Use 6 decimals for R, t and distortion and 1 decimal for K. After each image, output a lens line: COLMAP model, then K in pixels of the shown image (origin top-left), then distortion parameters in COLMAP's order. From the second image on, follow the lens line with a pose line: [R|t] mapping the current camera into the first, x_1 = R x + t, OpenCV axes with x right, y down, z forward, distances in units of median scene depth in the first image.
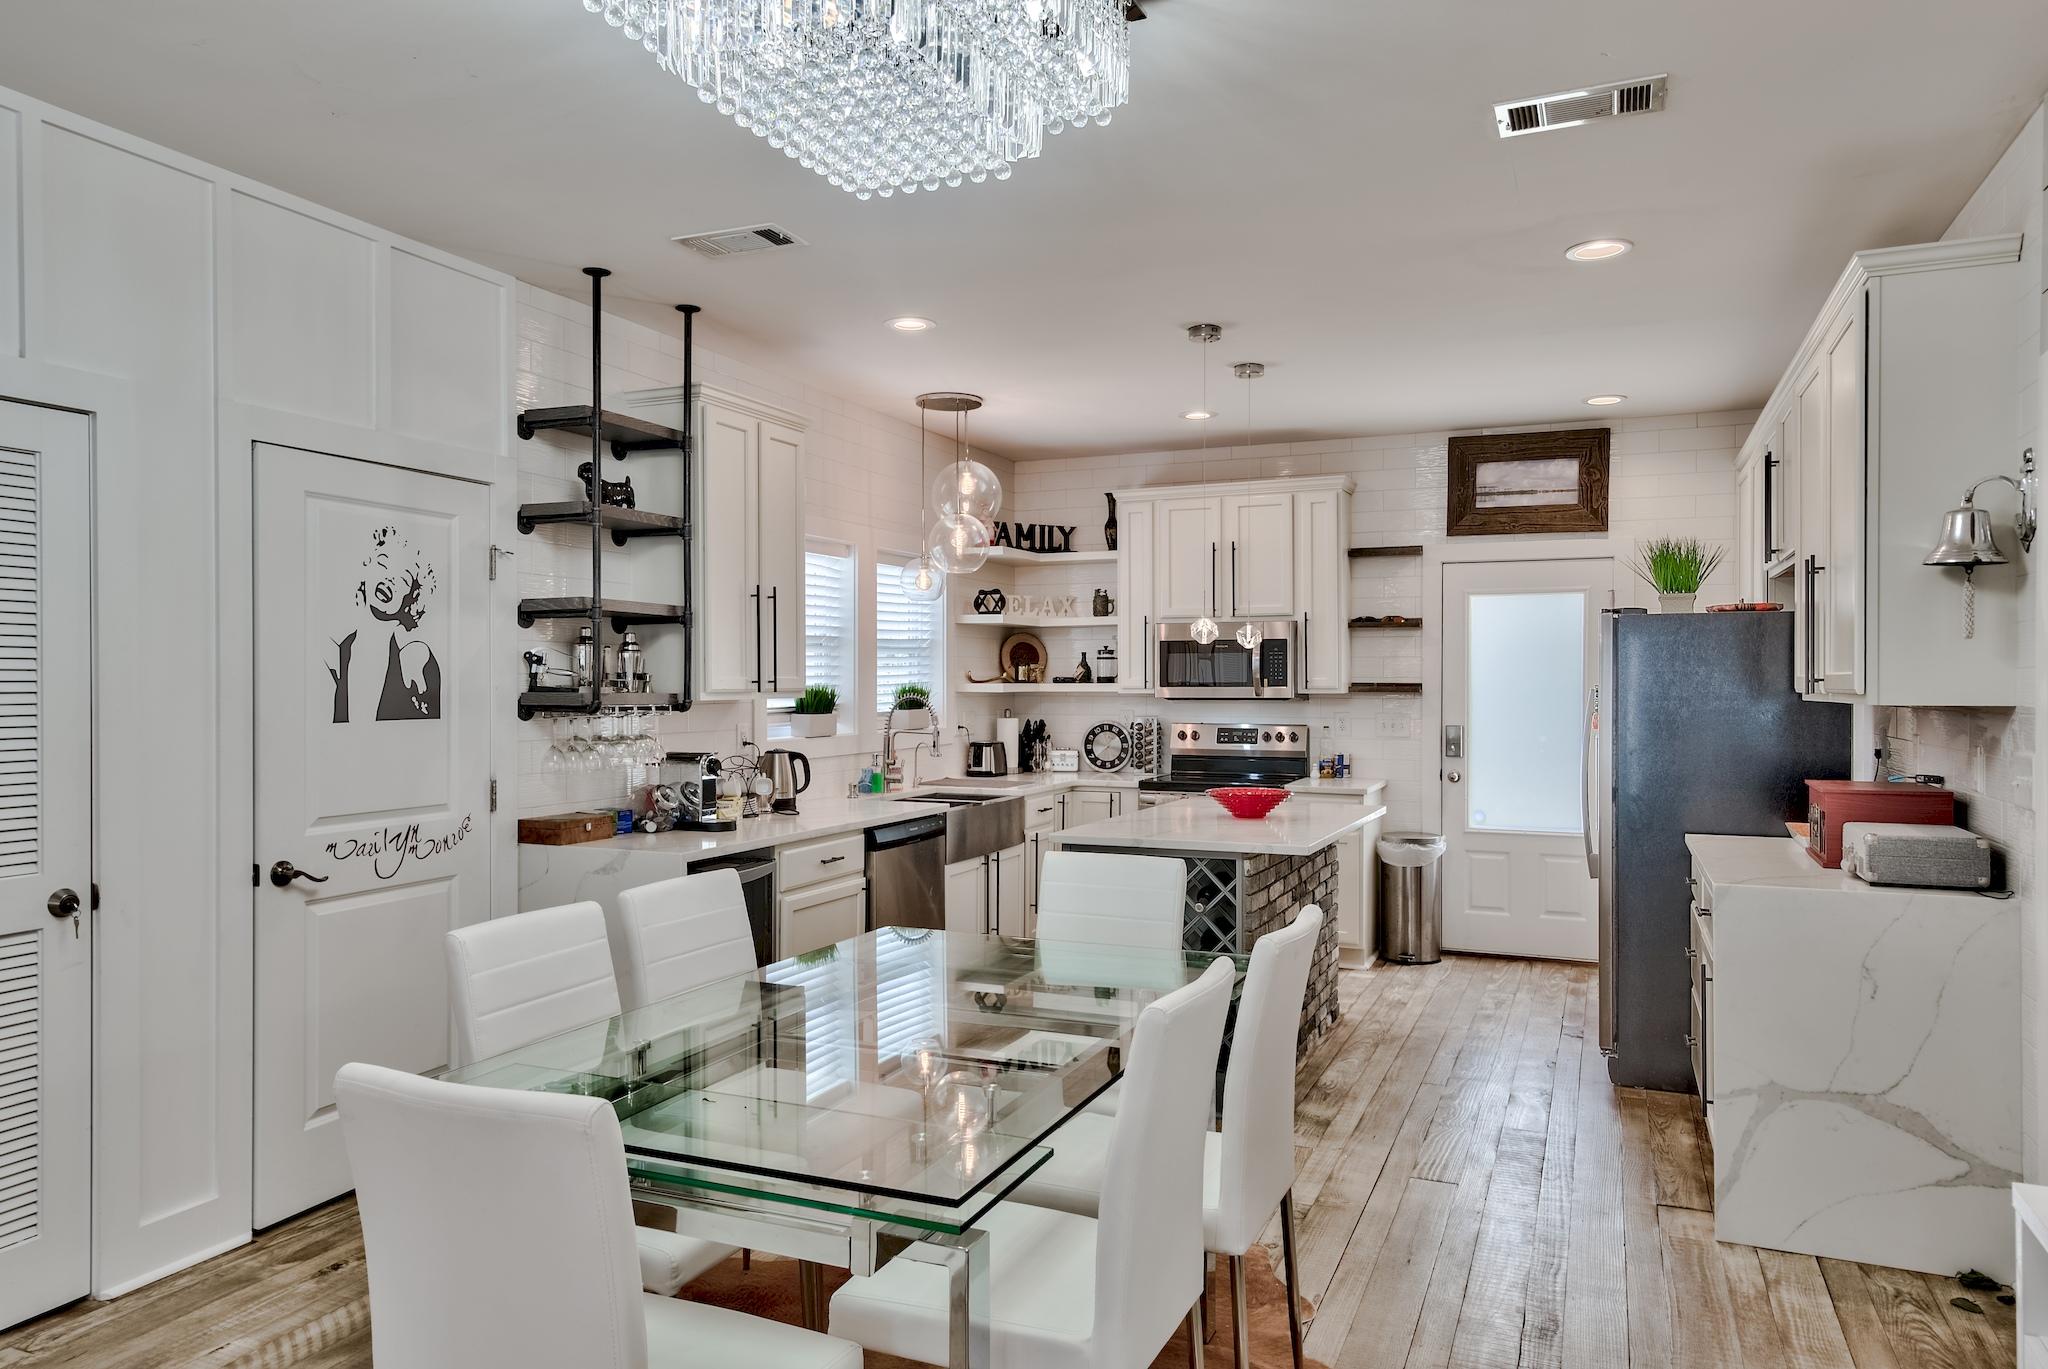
lens RADIAL K [[1337.4, 0, 1019.7], [0, 1337.4, 699.6], [0, 0, 1]] dist [0.007238, 0.005083]
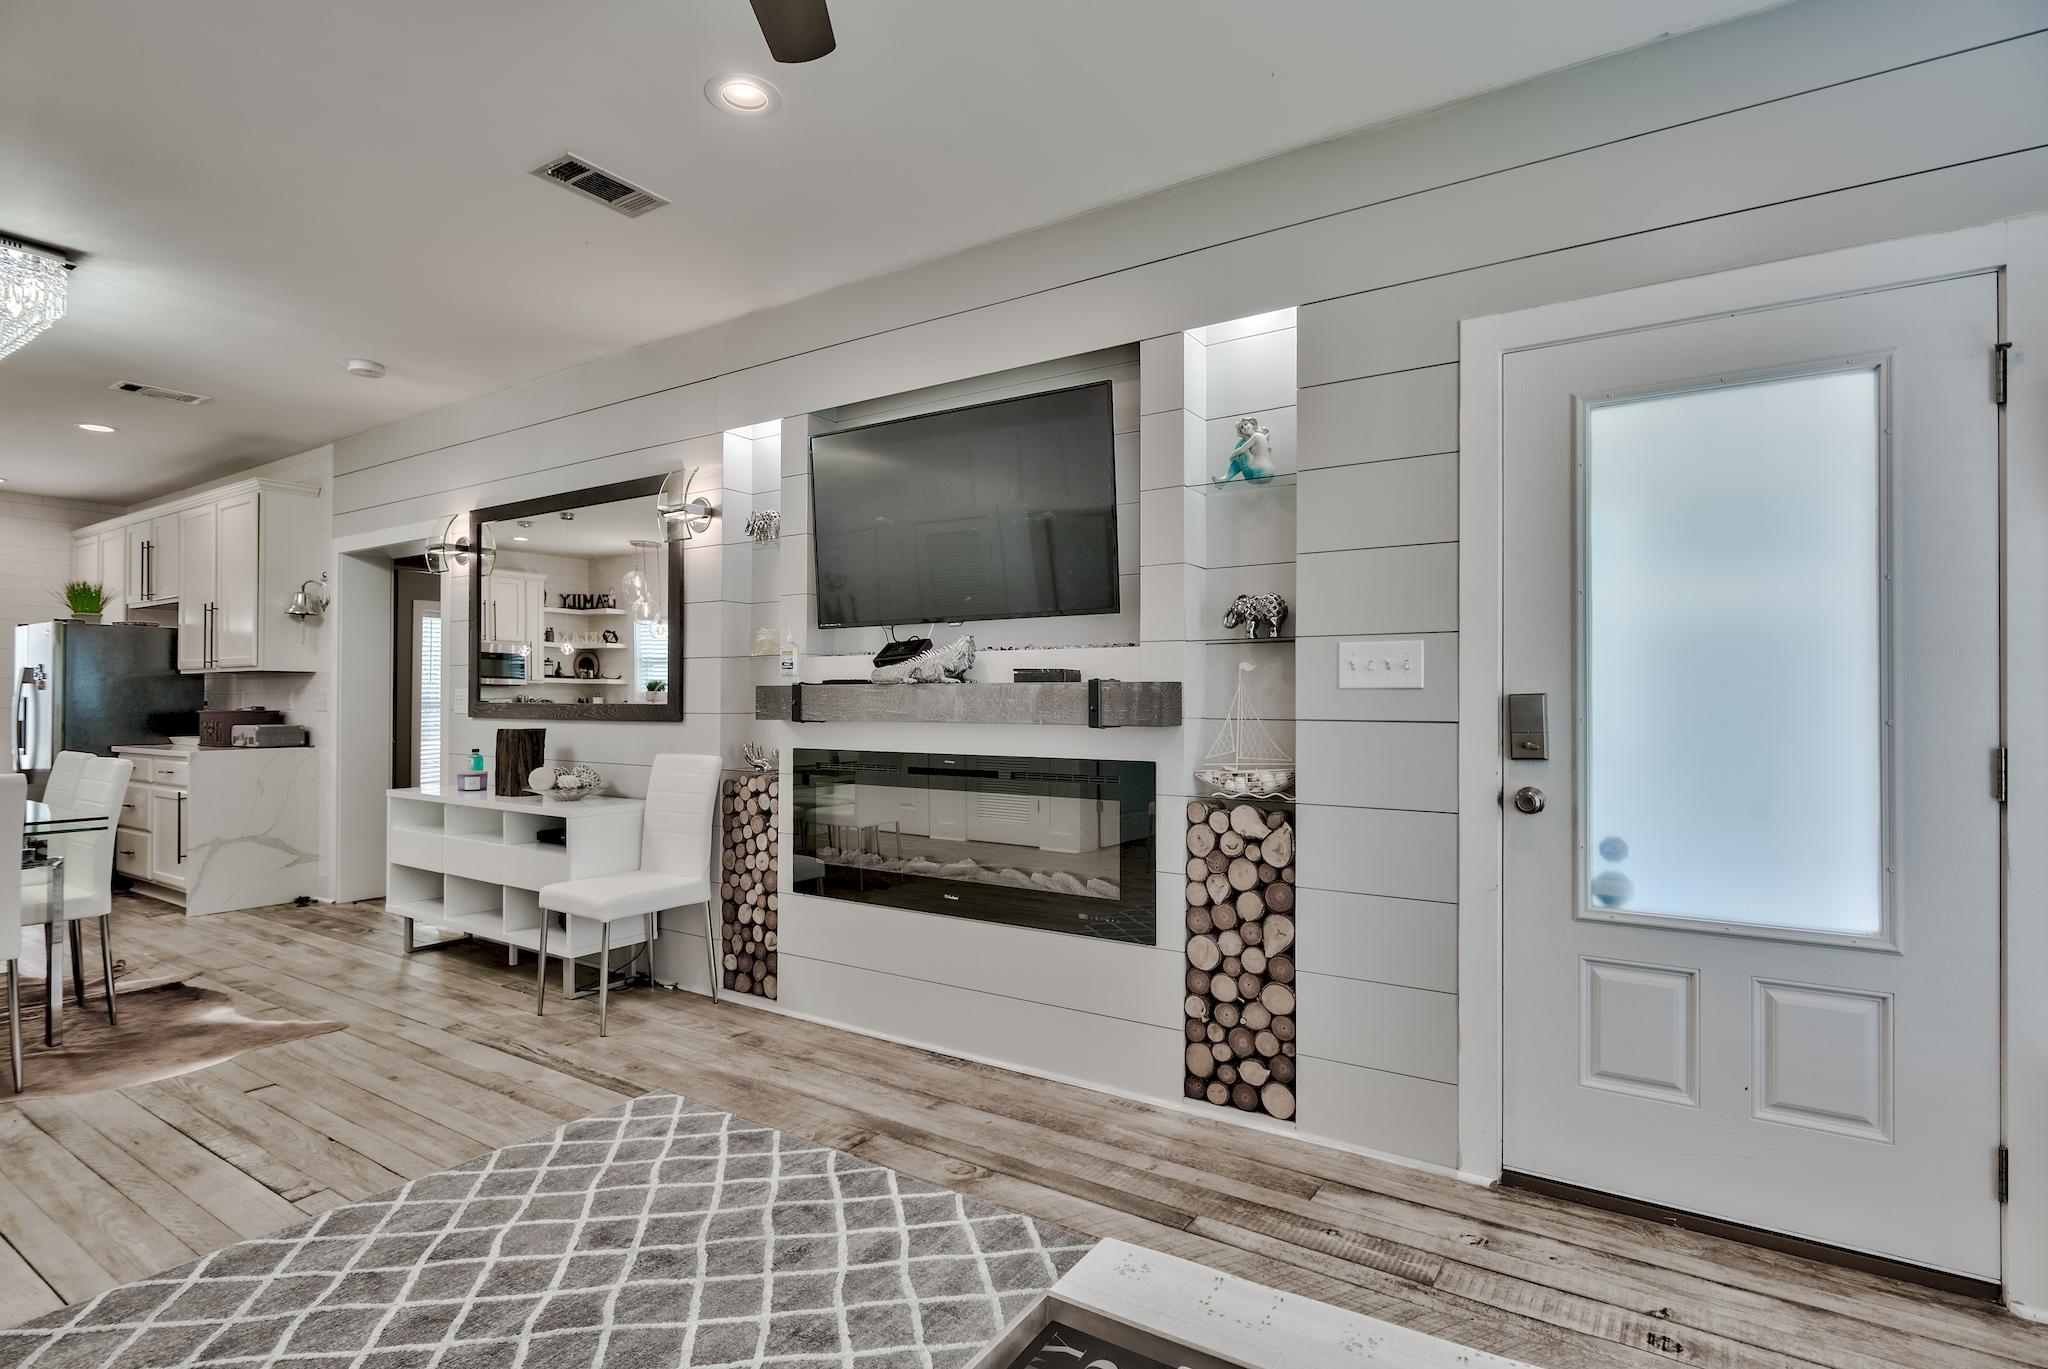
lens RADIAL K [[1022.7, 0, 1028.6], [0, 1022.7, 685.6], [0, 0, 1]] dist [-0.006146, -0.000958]
pose [[0.161558, 0.016990, 0.986717, -0.476329], [0.008923, 0.999786, -0.018676, 0.040283], [-0.986823, 0.011822, 0.161371, -0.322521]]
